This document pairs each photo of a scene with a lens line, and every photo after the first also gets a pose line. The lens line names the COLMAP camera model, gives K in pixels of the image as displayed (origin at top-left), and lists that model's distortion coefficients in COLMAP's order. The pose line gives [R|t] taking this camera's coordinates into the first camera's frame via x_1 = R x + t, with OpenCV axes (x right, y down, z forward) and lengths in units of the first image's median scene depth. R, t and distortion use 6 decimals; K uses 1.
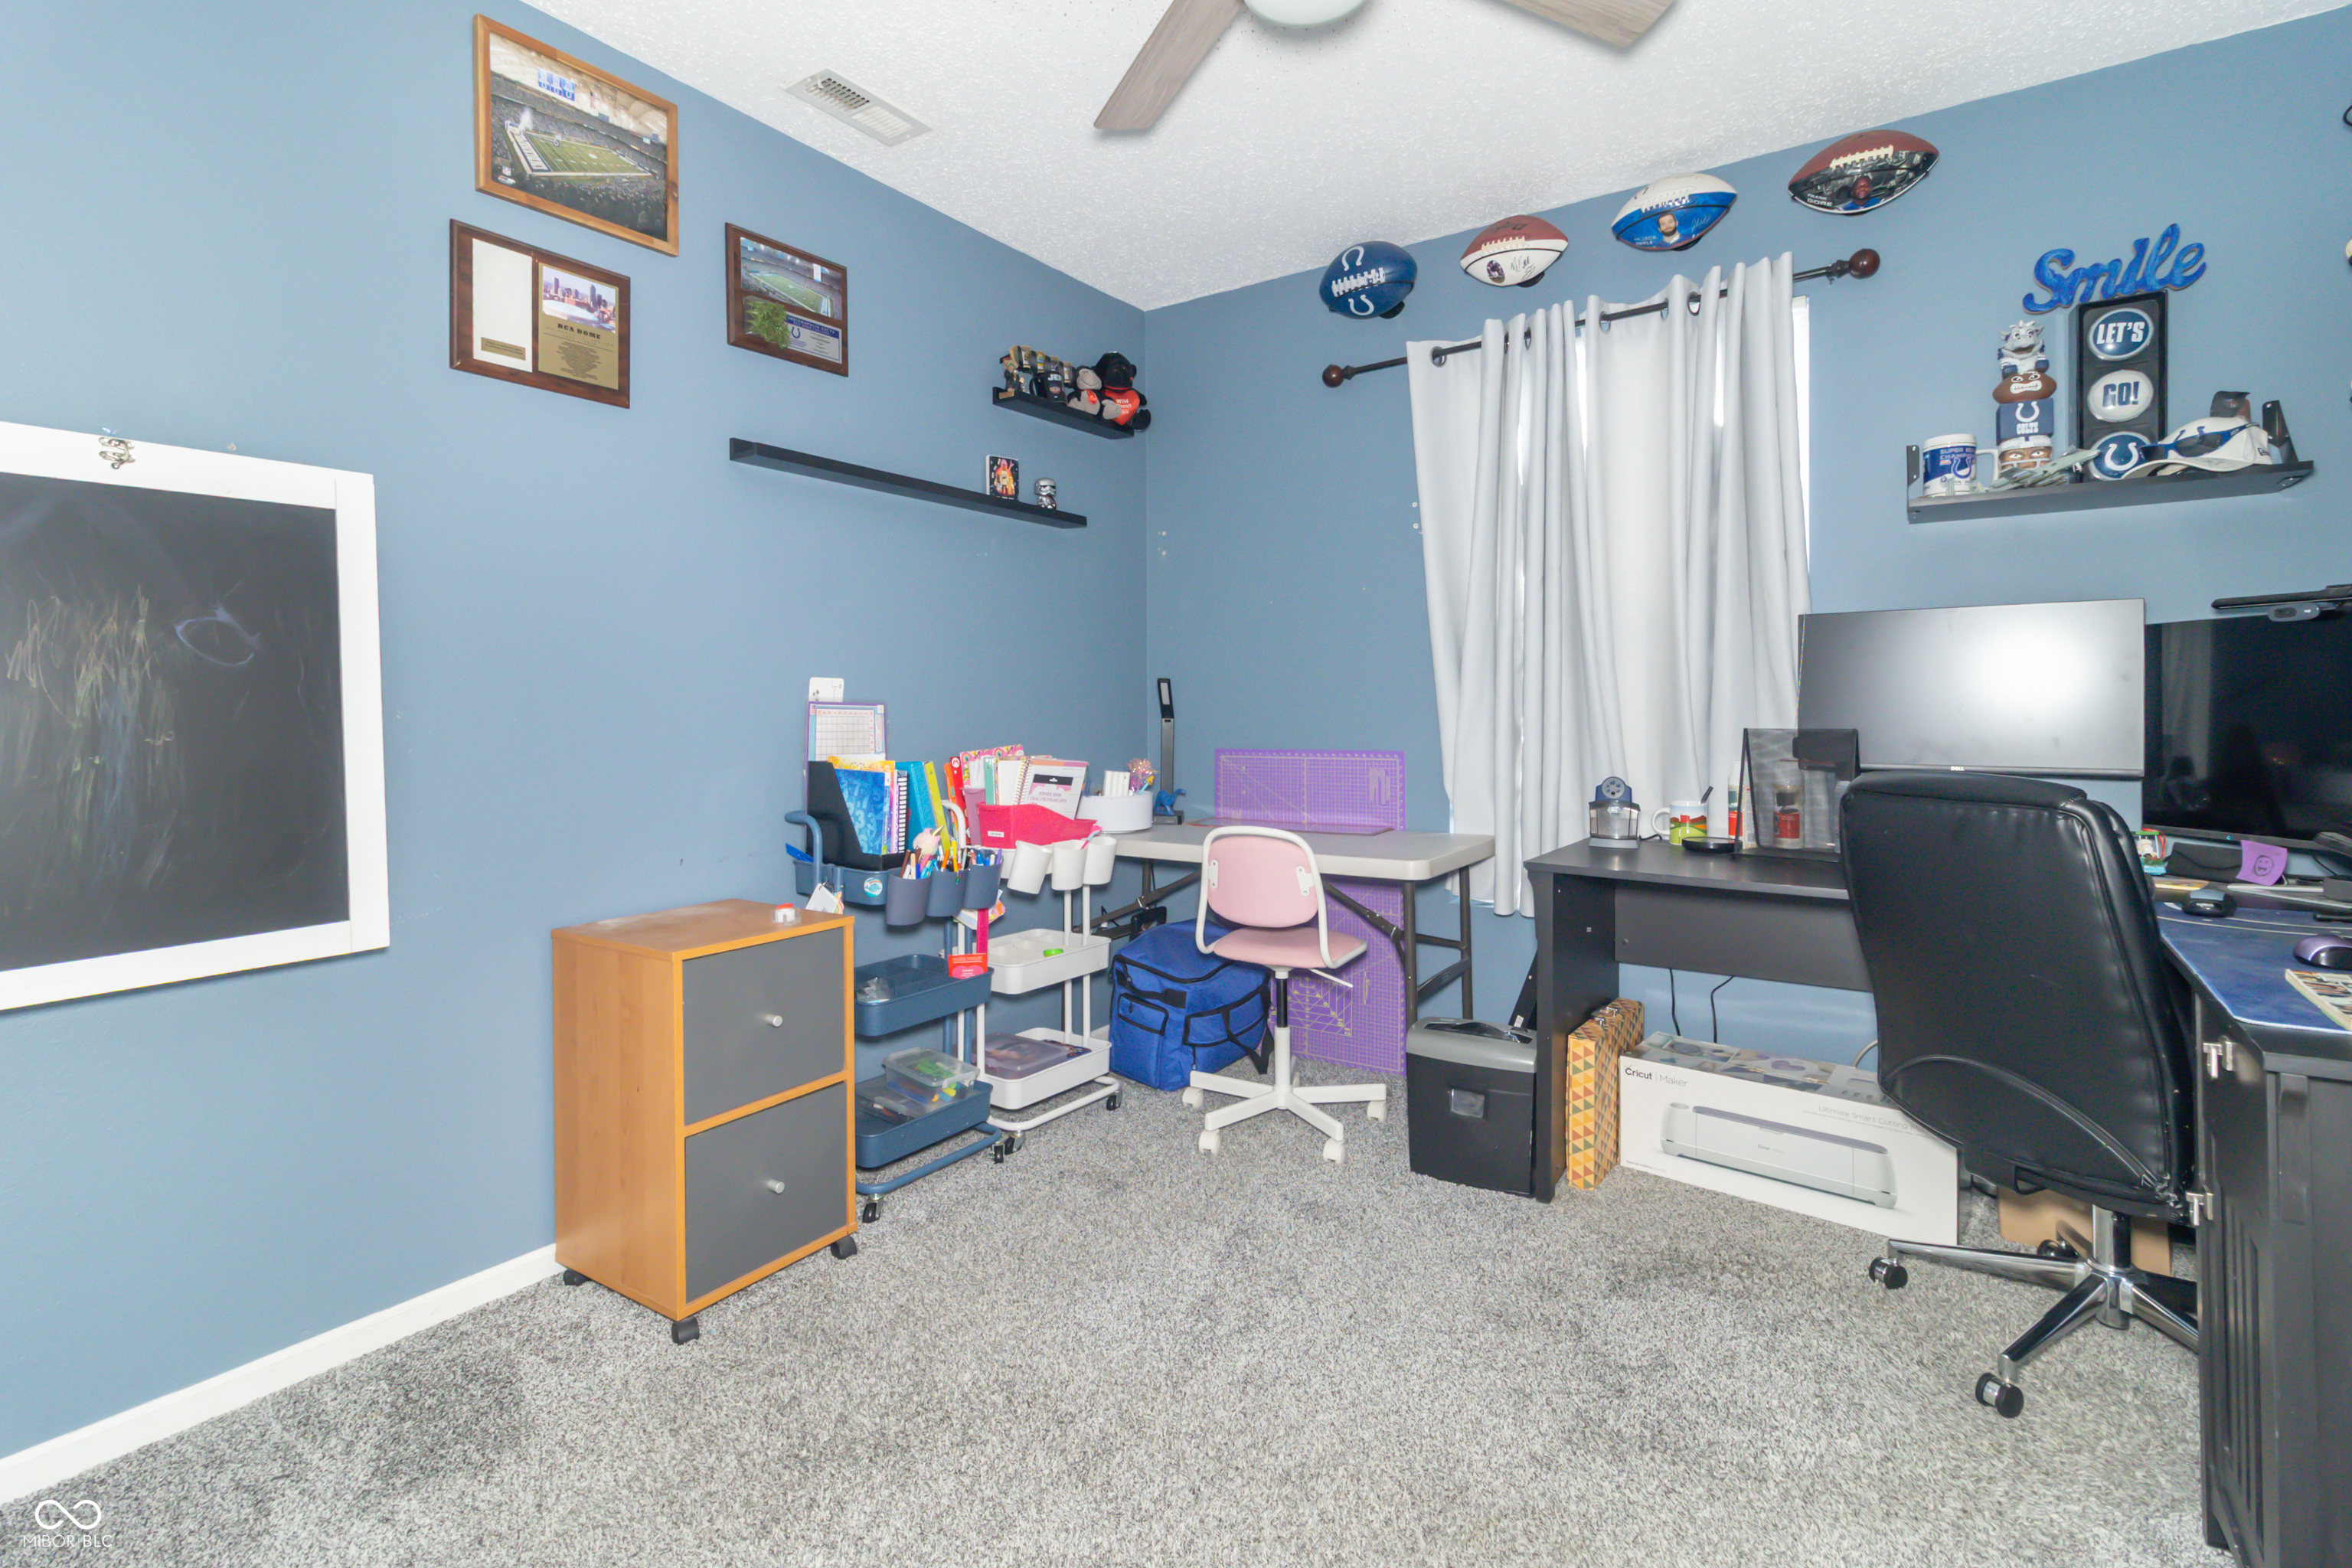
lens RADIAL K [[1101.5, 0, 1178.1], [0, 1101.5, 707.3], [0, 0, 1]] dist [-0.002841, -0.001505]
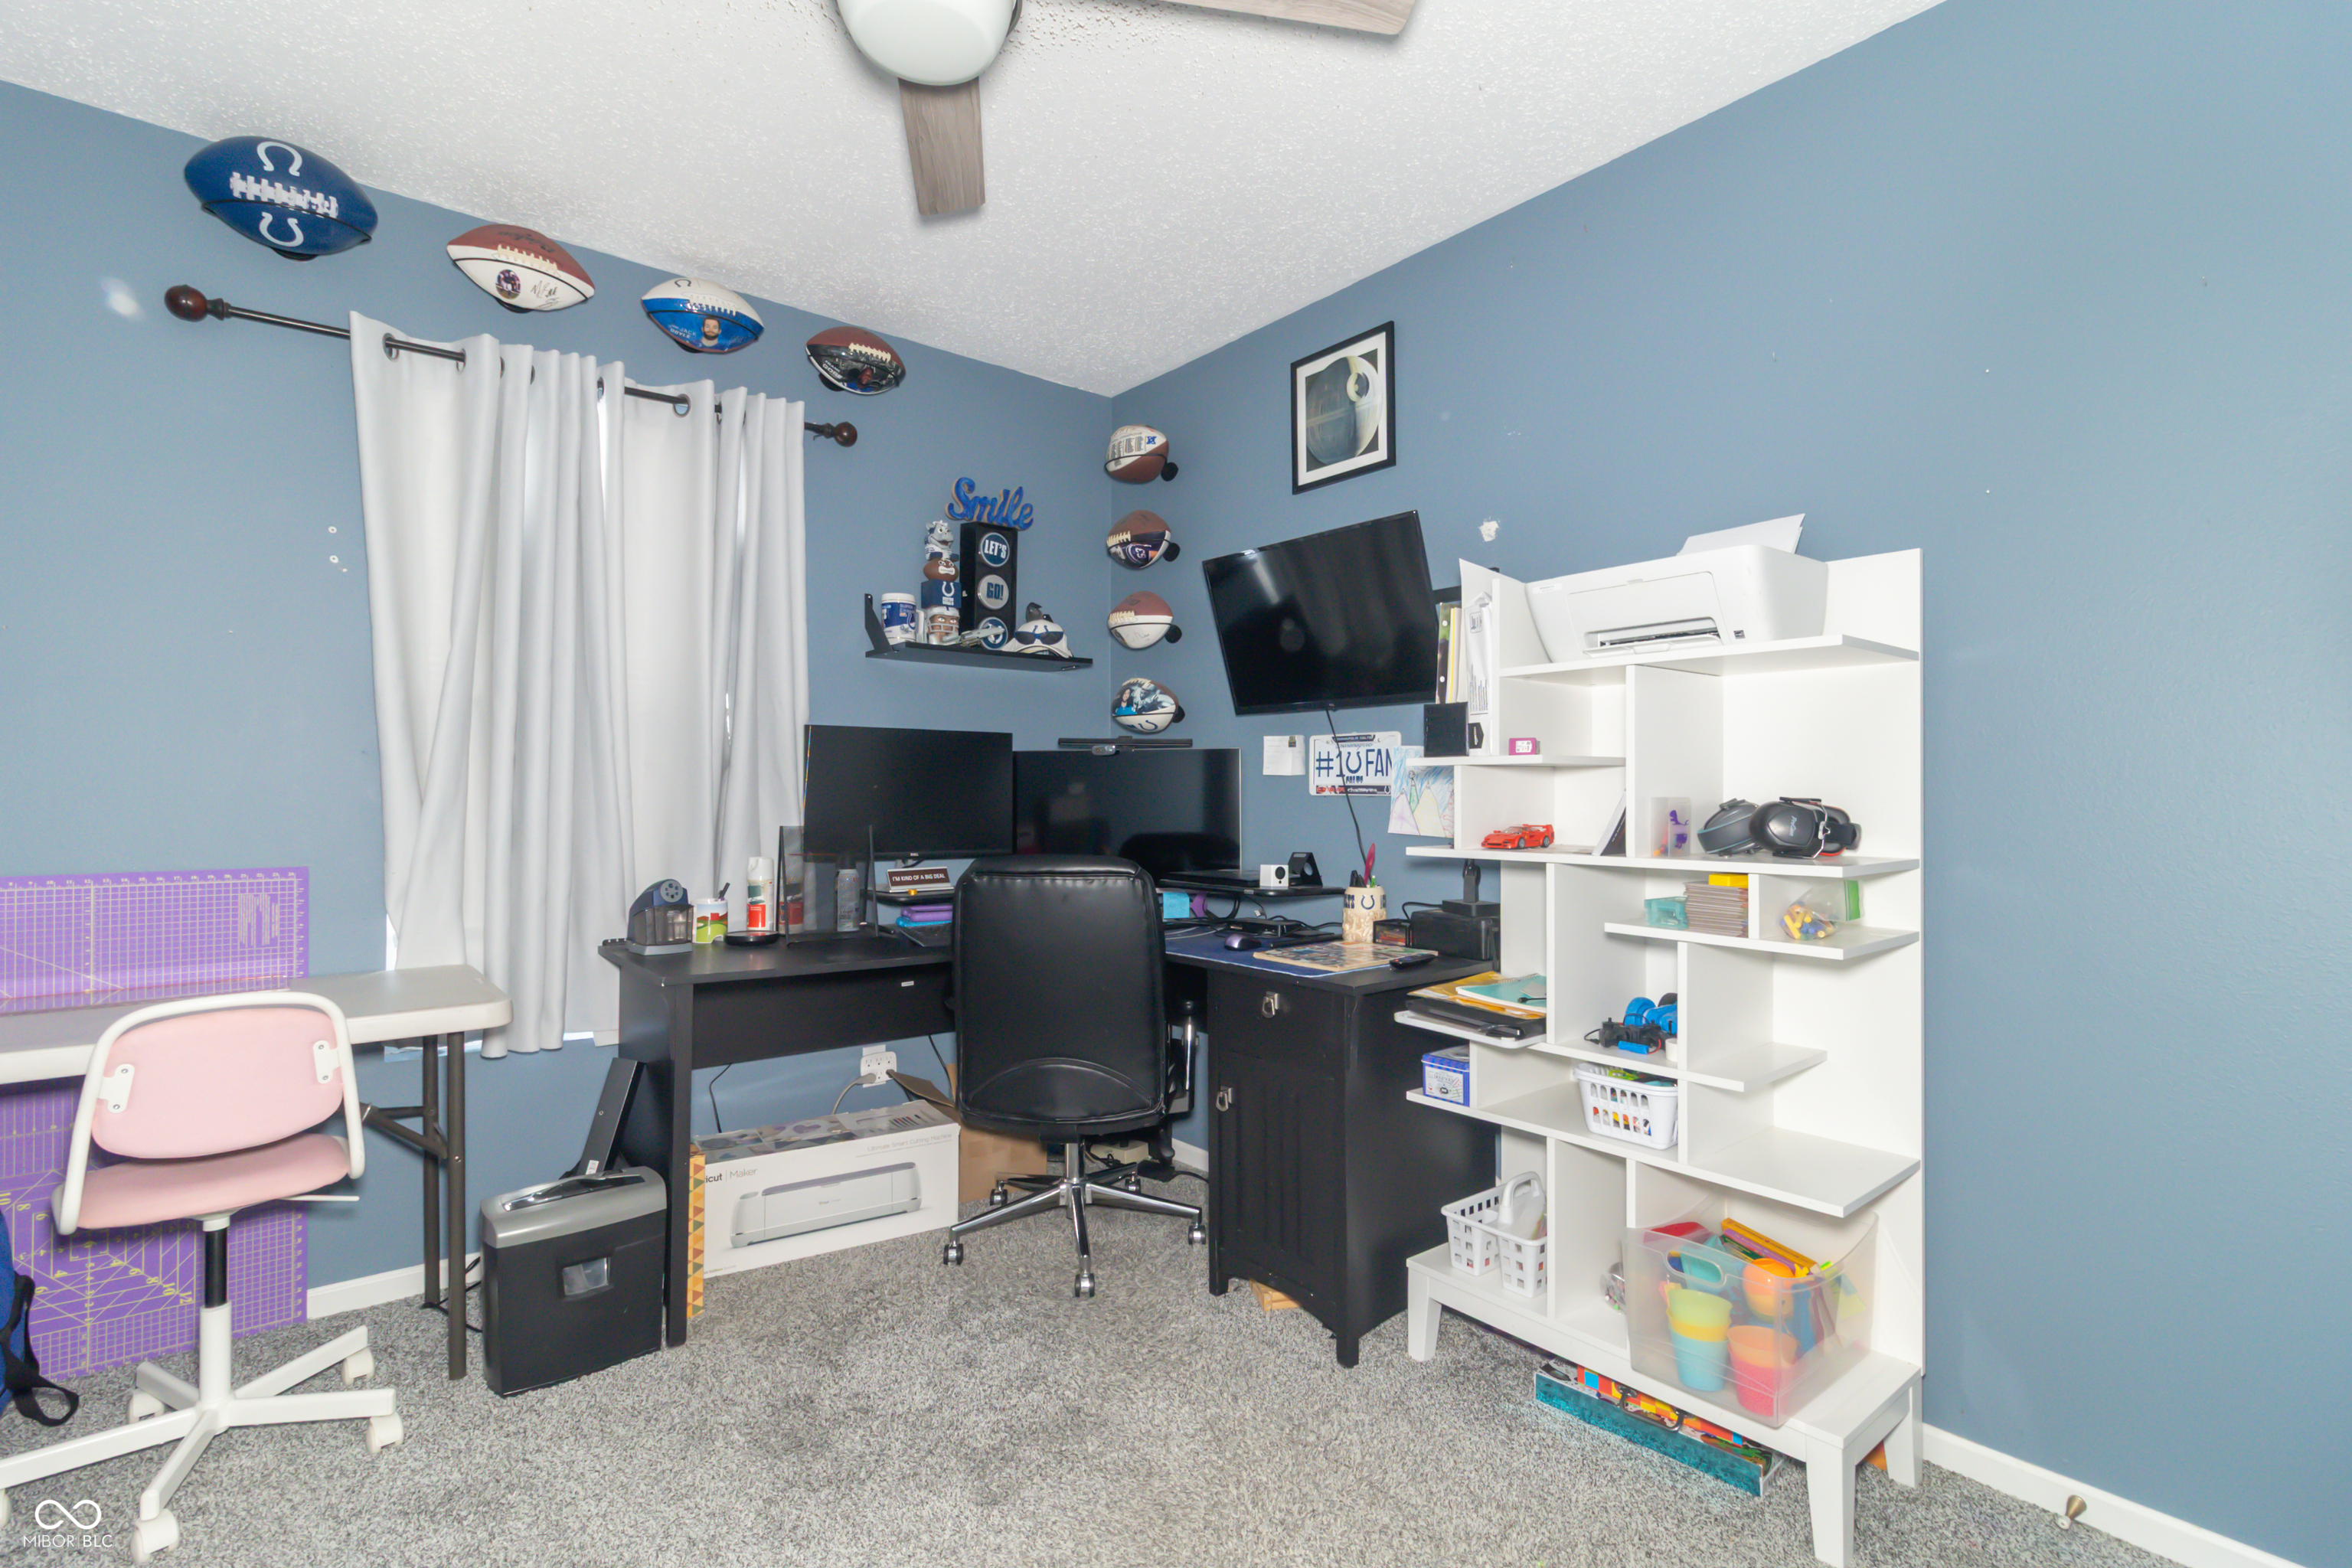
lens RADIAL K [[1114.4, 0, 1176.0], [0, 1114.4, 784.0], [0, 0, 1]] dist [0.000769, 0.000065]
pose [[0.277447, 0.019905, 0.960535, -0.425242], [-0.002341, 0.999796, -0.020042, -0.001179], [-0.960738, 0.003312, 0.277437, 0.317893]]
